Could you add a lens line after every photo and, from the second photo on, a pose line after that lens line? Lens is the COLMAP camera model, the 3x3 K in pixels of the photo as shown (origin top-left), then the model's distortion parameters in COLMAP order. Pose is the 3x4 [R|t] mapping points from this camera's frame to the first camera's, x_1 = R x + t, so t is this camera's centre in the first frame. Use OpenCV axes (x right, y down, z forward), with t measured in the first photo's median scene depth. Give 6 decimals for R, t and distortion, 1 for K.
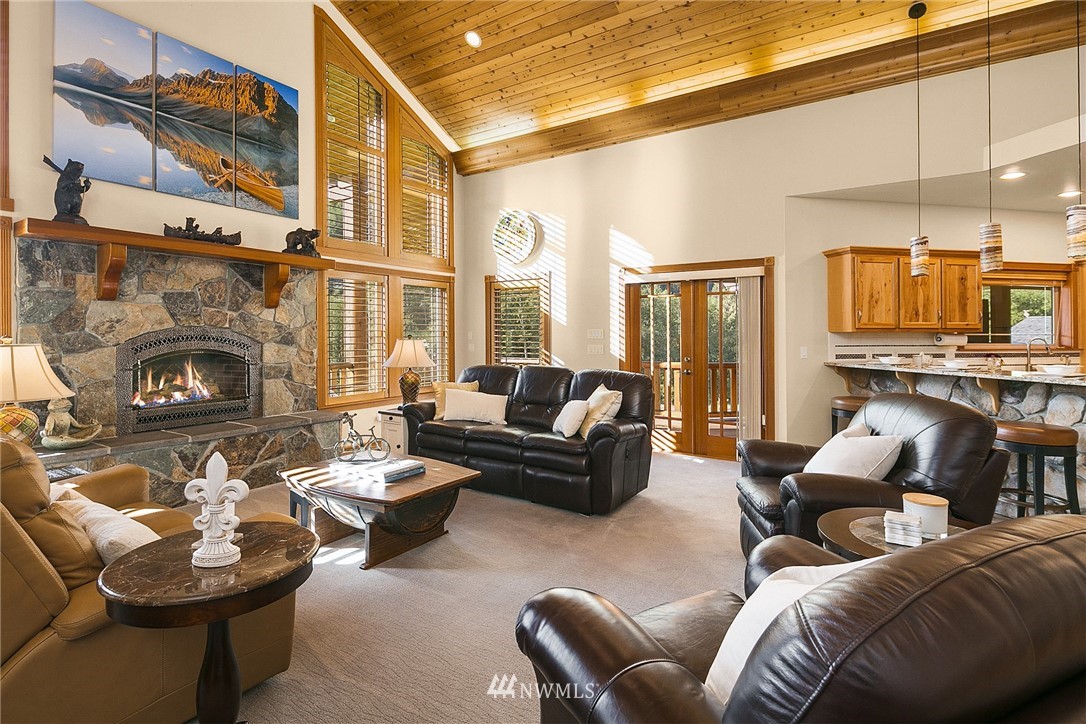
lens RADIAL K [[531.3, 0, 538.4], [0, 531.3, 331.6], [0, 0, 1]] dist [-0.002359, -0.000638]
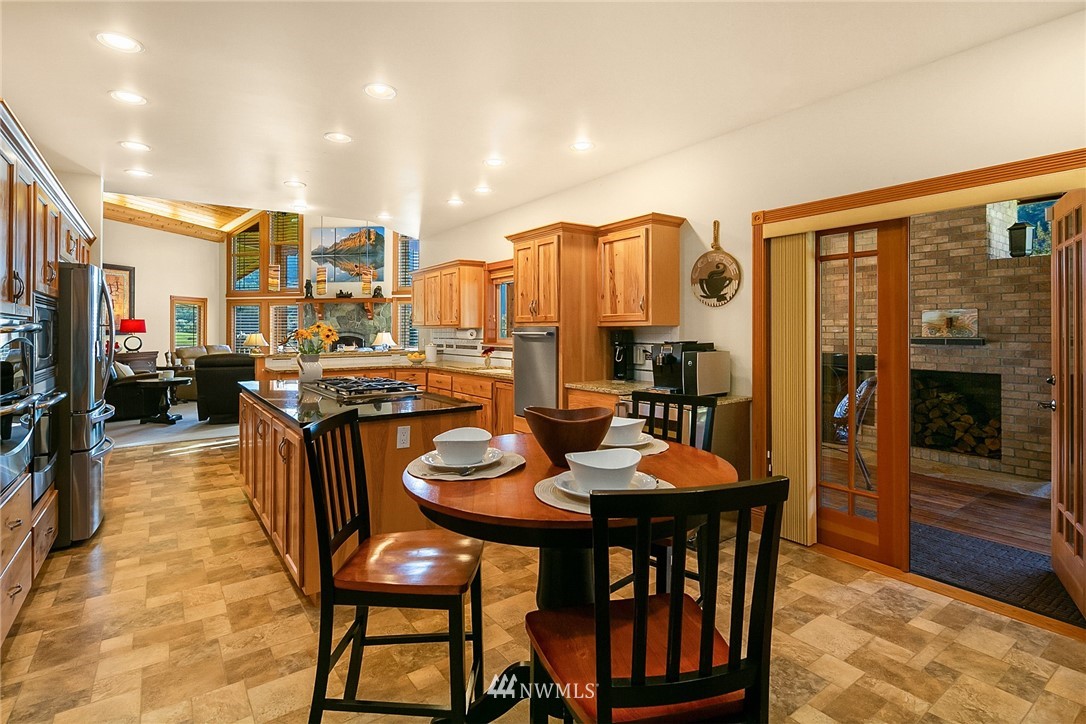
lens RADIAL K [[533.7, 0, 545.2], [0, 533.7, 322.6], [0, 0, 1]] dist [-0.002591, -0.000458]
pose [[0.413498, -0.014942, -0.910382, 2.115387], [0.009515, 0.999882, -0.012090, 0.006194], [0.910455, -0.003663, 0.413591, 0.718113]]
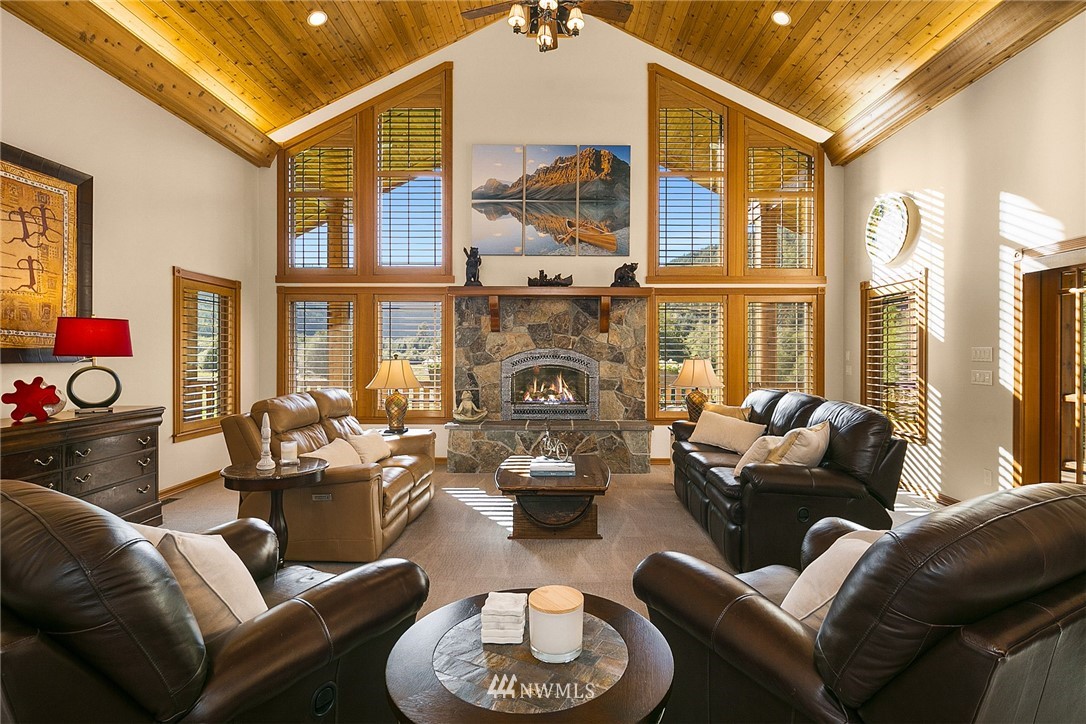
lens RADIAL K [[532.9, 0, 546.8], [0, 532.9, 350.7], [0, 0, 1]] dist [0.004670, 0.000315]
pose [[0.545330, -0.002643, -0.838217, 0.461129], [0.002055, 0.999996, -0.001817, -0.000447], [0.838219, -0.000732, 0.545333, 0.218470]]
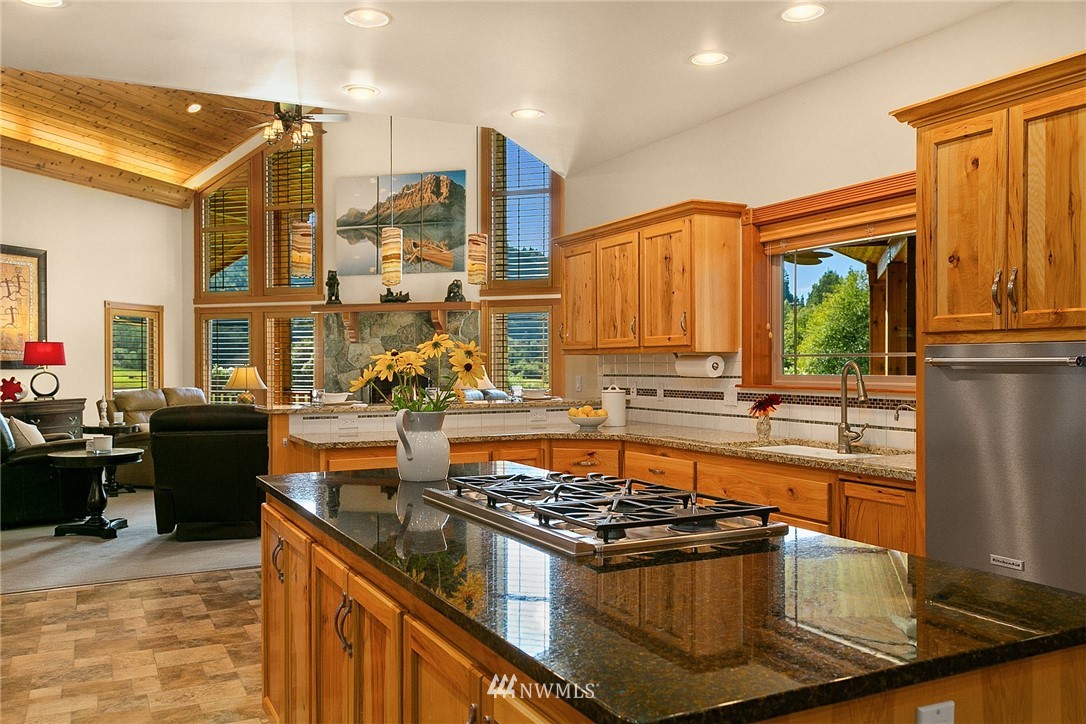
lens RADIAL K [[885.0, 0, 543.0], [0, 885.0, 362.0], [0, 0, 1]] dist [0.018580, -0.002276]
pose [[0.269355, -0.004222, -0.963032, 1.752487], [0.010164, 0.999947, -0.001541, 0.011823], [0.962987, -0.009373, 0.269383, 0.645580]]
